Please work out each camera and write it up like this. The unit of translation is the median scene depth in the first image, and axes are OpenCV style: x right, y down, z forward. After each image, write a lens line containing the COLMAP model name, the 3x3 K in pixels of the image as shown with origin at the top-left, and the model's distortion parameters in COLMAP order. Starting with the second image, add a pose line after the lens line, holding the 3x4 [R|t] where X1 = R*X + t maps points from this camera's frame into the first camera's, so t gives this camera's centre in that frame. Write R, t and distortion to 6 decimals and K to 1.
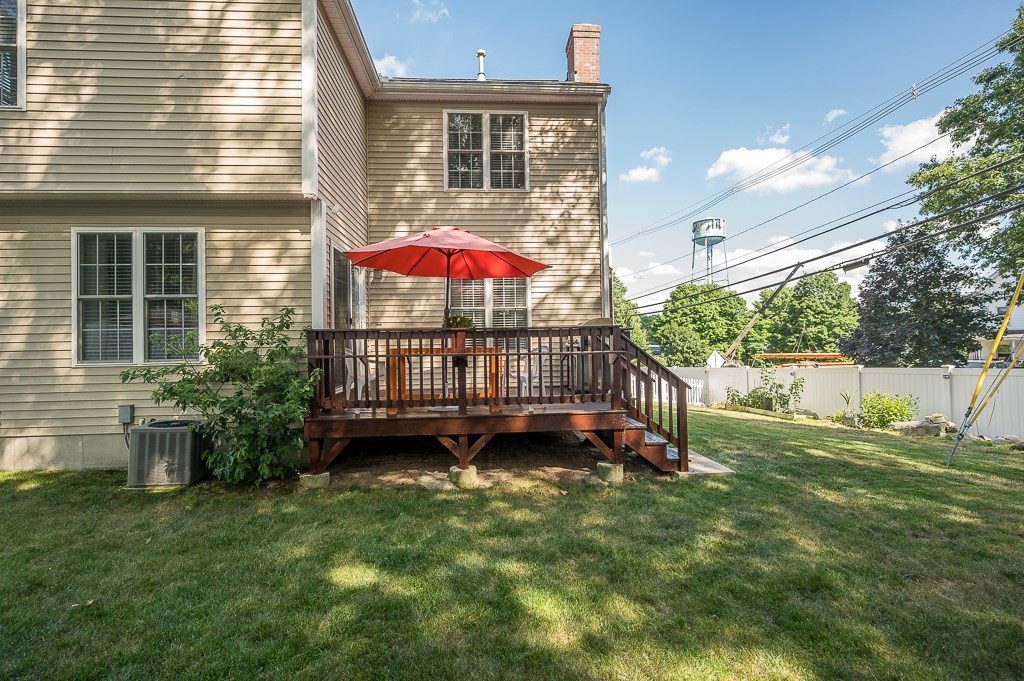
lens RADIAL K [[472.7, 0, 509.3], [0, 472.7, 336.8], [0, 0, 1]] dist [-0.000288, 0.000420]
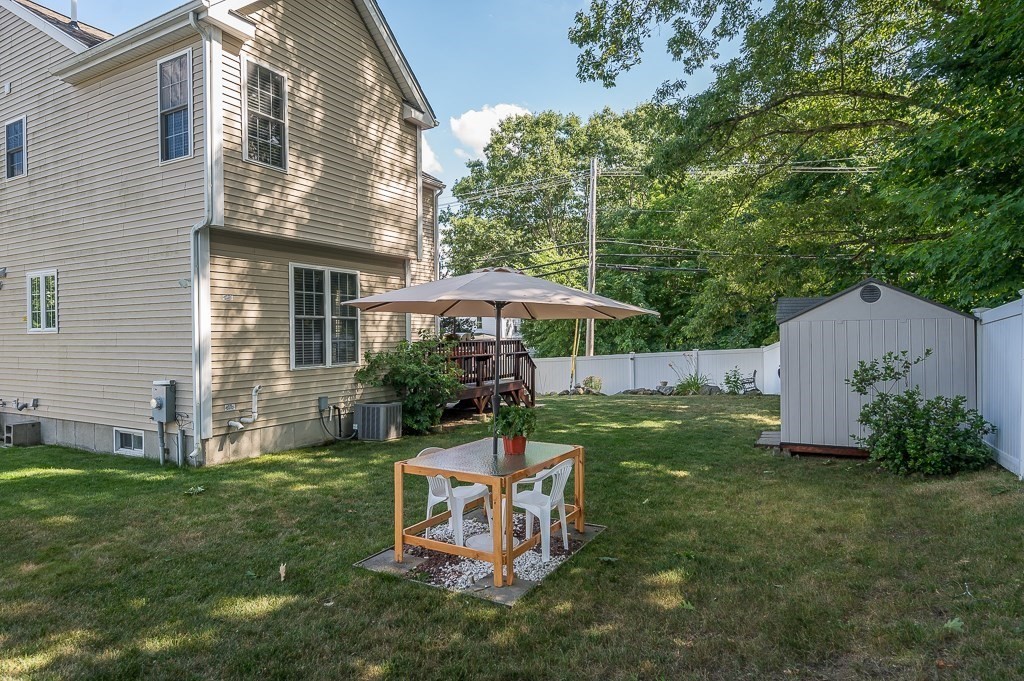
lens RADIAL K [[581.4, 0, 511.4], [0, 581.4, 340.4], [0, 0, 1]] dist [-0.000556, -0.000267]
pose [[0.532748, 0.000459, 0.846274, -2.033851], [-0.009539, 0.999940, 0.005462, -0.034680], [-0.846220, -0.010982, 0.532720, -0.372019]]
